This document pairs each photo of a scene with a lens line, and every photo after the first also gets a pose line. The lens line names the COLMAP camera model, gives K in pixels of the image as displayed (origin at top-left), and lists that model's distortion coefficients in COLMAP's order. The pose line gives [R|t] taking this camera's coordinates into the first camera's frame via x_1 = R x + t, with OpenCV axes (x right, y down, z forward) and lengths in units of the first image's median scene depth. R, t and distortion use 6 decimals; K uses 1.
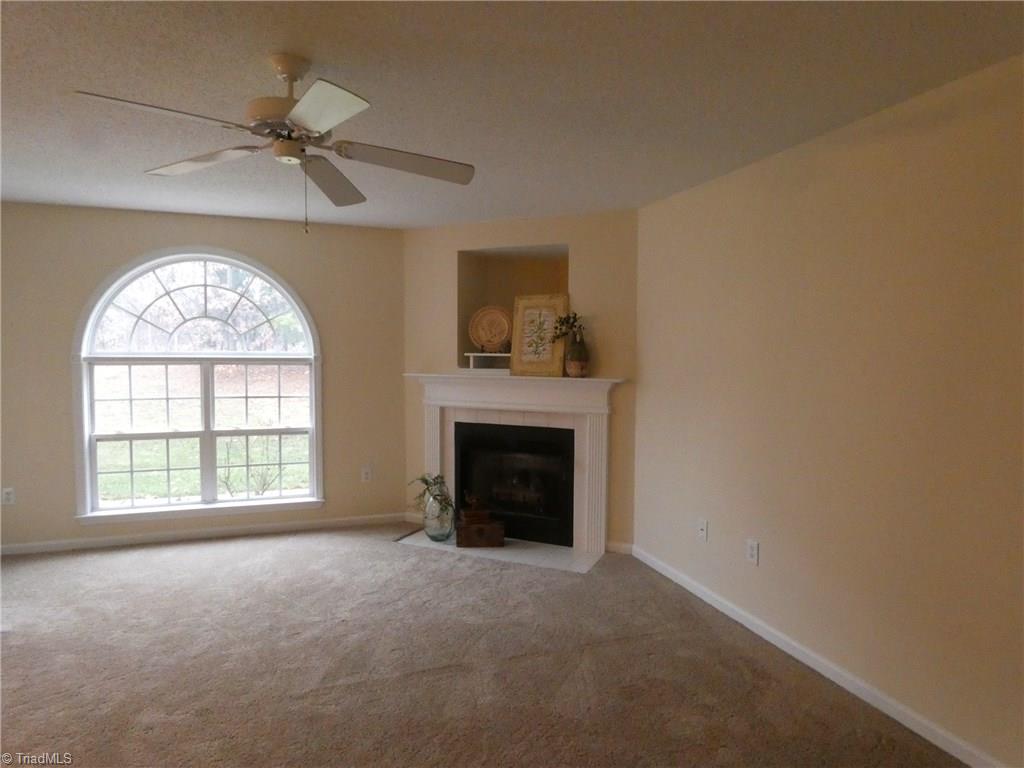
lens RADIAL K [[614.6, 0, 517.3], [0, 614.6, 383.3], [0, 0, 1]] dist [-0.008451, 0.006203]
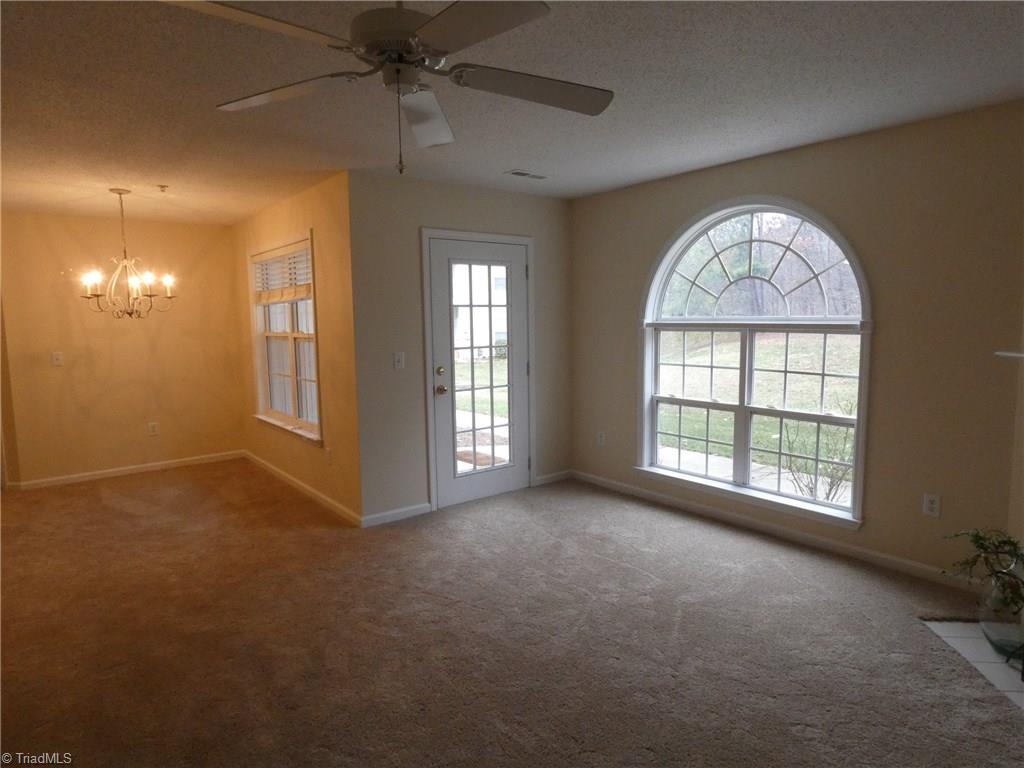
lens RADIAL K [[614.6, 0, 517.1], [0, 614.6, 381.5], [0, 0, 1]] dist [-0.008451, 0.006203]
pose [[0.331458, 0.087072, -0.939443, 0.232922], [-0.041424, 0.996115, 0.077709, -0.014346], [0.942560, 0.013158, 0.333777, 0.408386]]
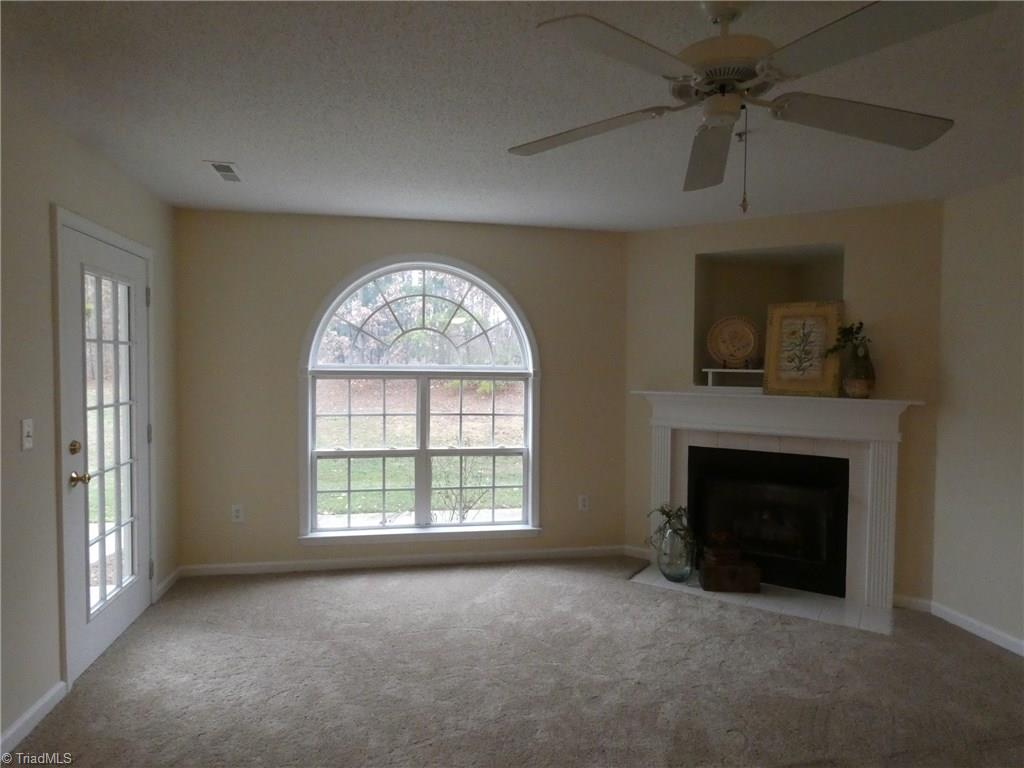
lens RADIAL K [[614.6, 0, 516.0], [0, 614.6, 384.7], [0, 0, 1]] dist [-0.008451, 0.006203]
pose [[0.990313, 0.009963, -0.138494, -0.245520], [-0.013118, 0.999674, -0.021886, -0.003306], [0.138231, 0.023490, 0.990121, 0.091780]]
